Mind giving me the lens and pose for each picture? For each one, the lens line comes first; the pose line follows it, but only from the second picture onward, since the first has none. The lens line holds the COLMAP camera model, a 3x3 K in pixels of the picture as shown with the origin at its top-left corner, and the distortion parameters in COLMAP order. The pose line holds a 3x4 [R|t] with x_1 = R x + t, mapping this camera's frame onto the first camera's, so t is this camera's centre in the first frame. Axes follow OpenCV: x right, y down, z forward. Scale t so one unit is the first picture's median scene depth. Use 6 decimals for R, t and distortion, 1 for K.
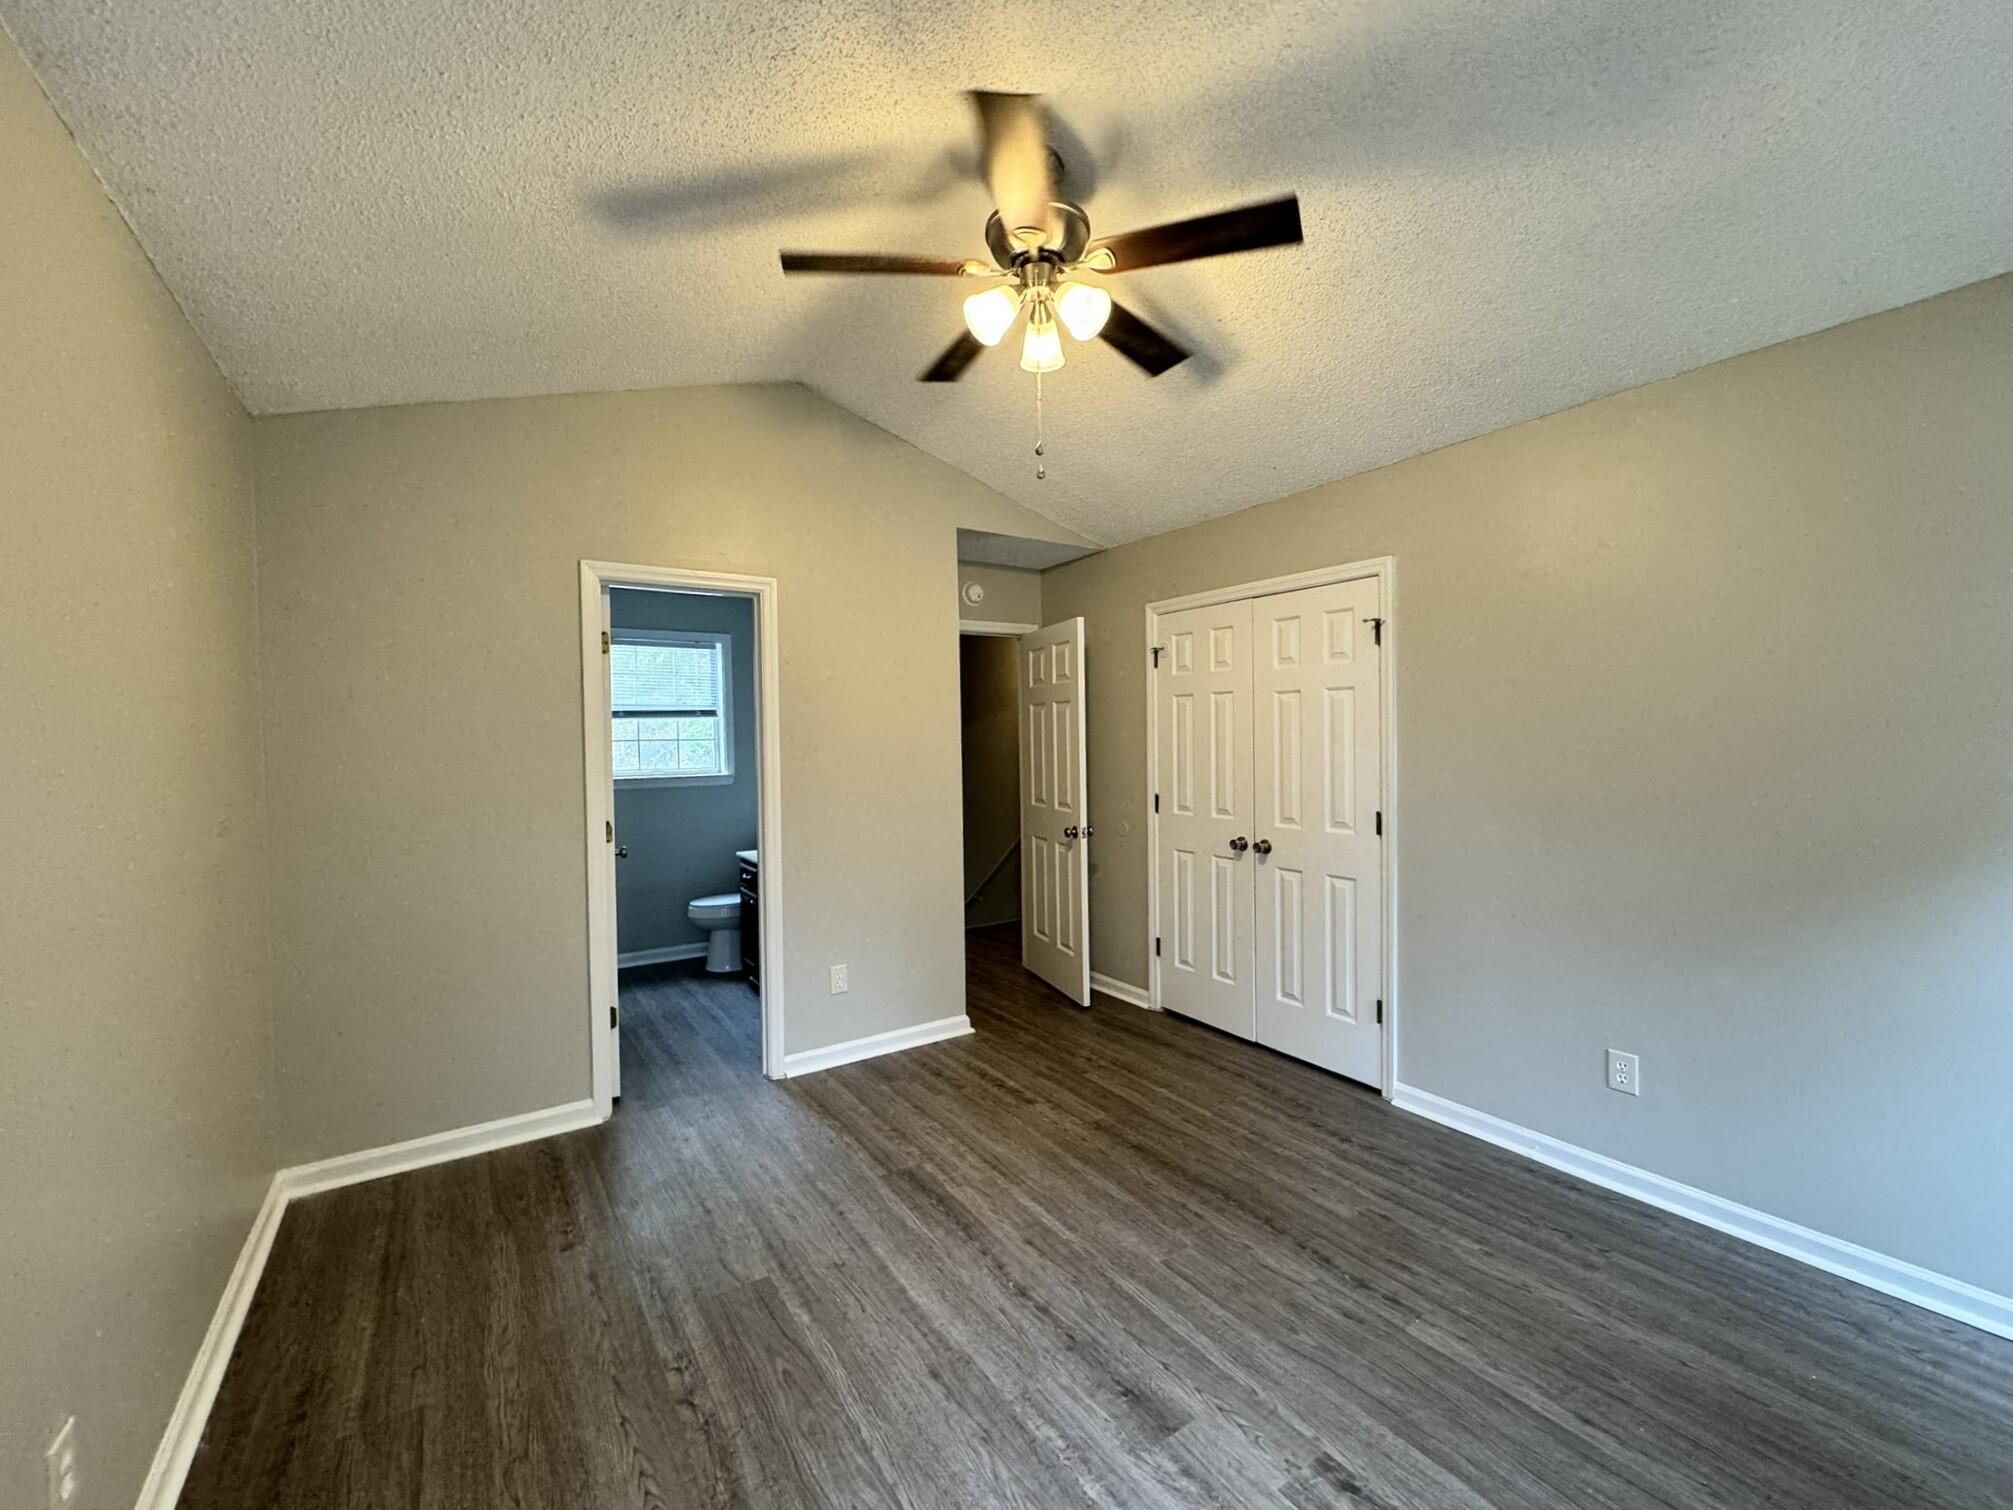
lens RADIAL K [[813.5, 0, 1006.2], [0, 813.5, 756.1], [0, 0, 1]] dist [-0.005691, 0.000953]
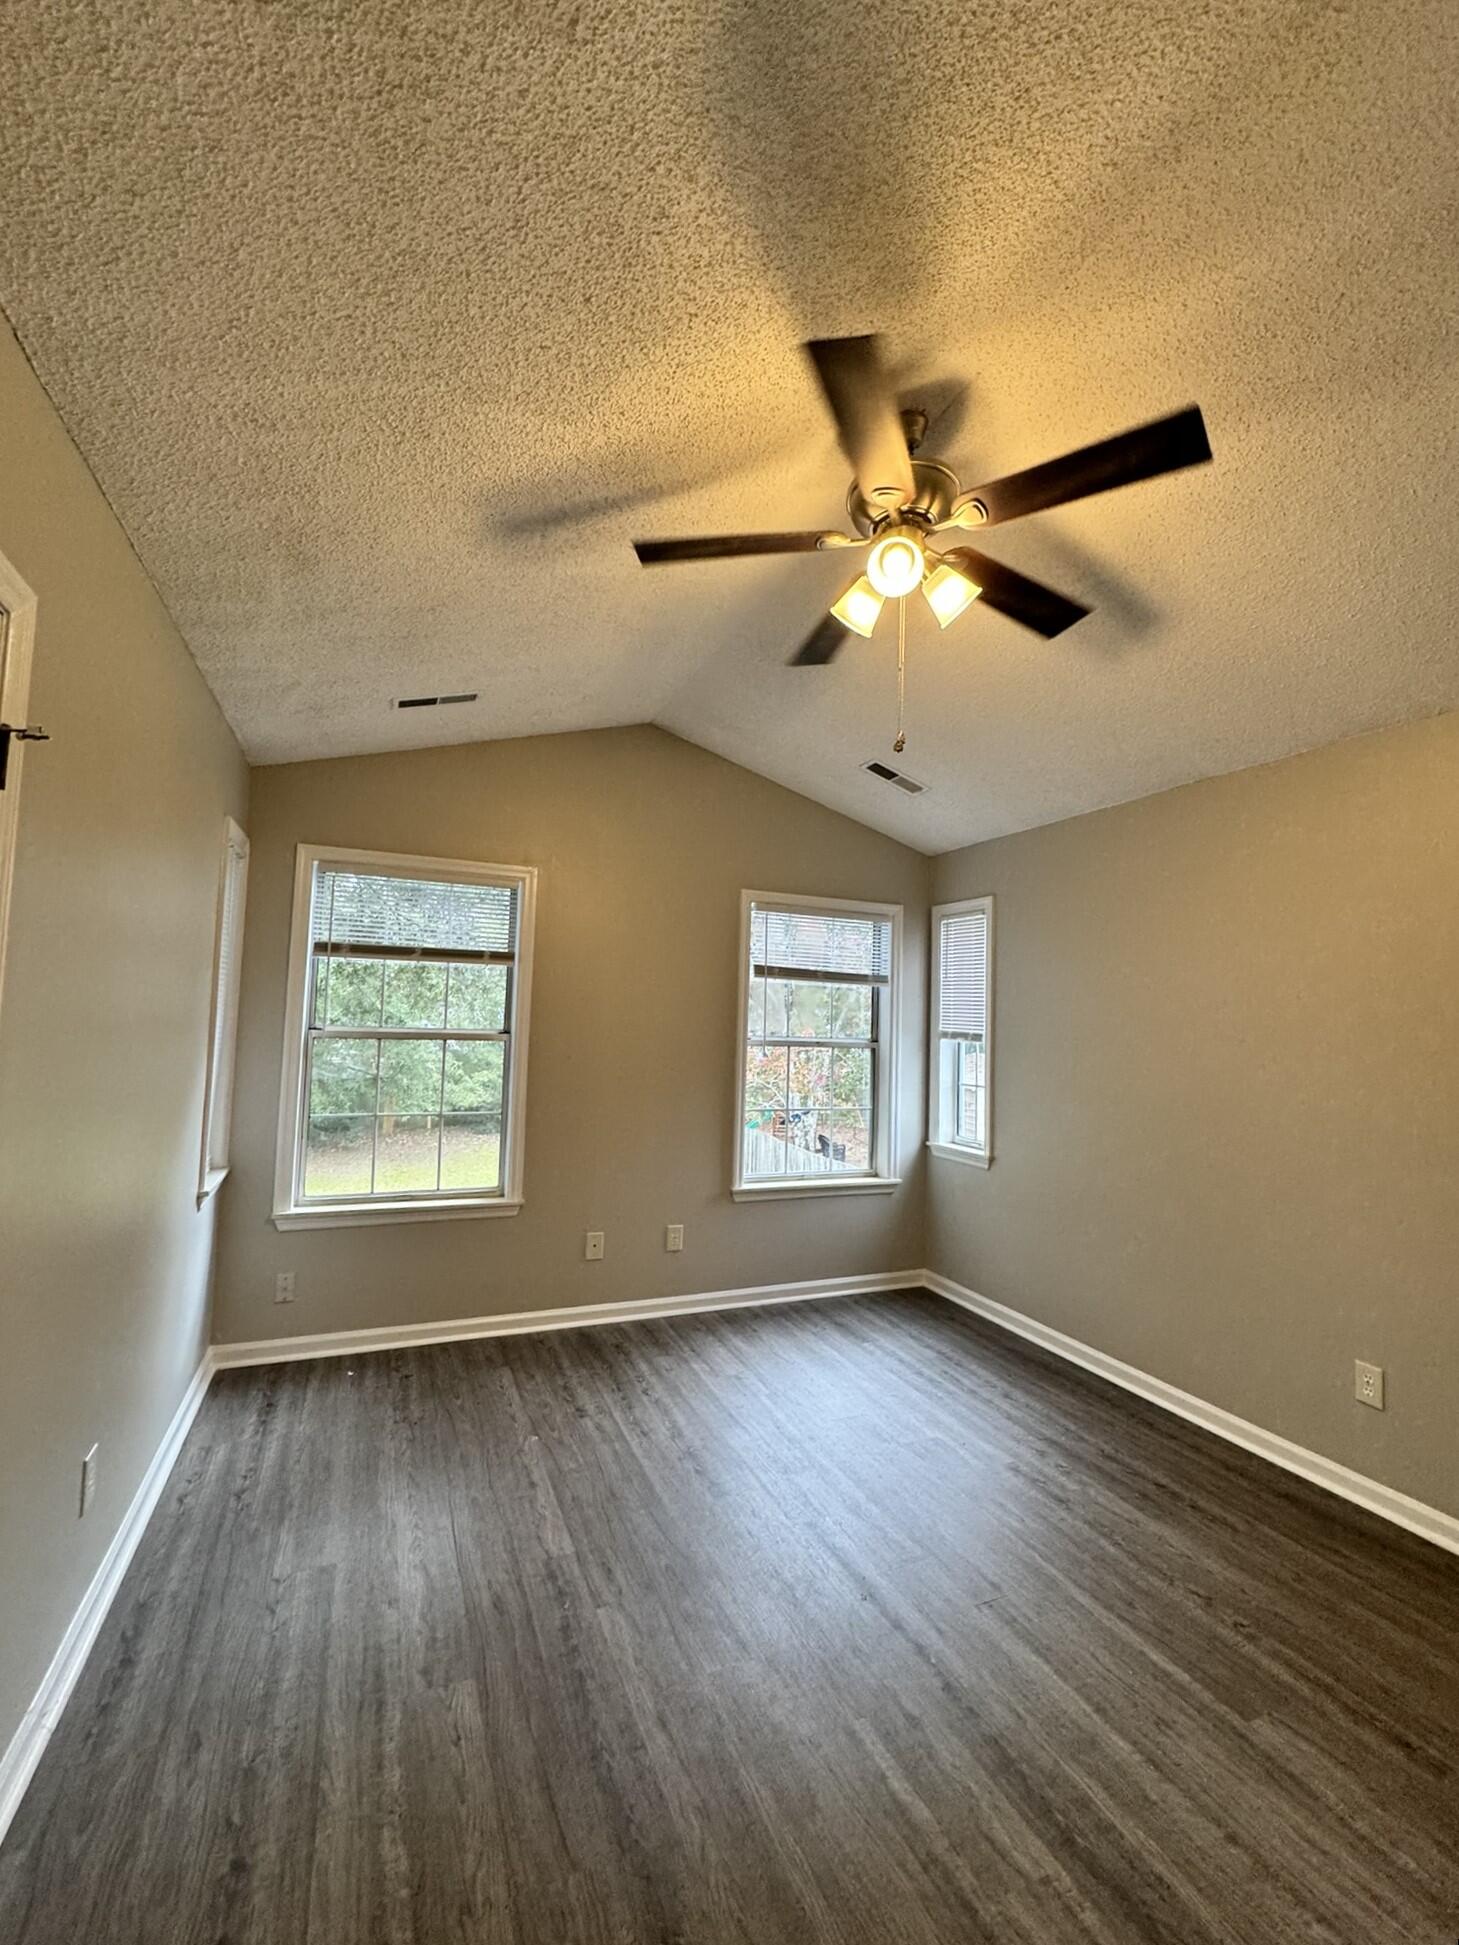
lens RADIAL K [[786.0, 0, 729.7], [0, 786.0, 969.7], [0, 0, 1]] dist [-0.005691, 0.000953]
pose [[-0.980999, -0.001470, 0.194009, 0.054200], [-0.011108, 0.998757, -0.048596, -0.050714], [-0.193696, -0.049828, -0.979795, 1.762224]]
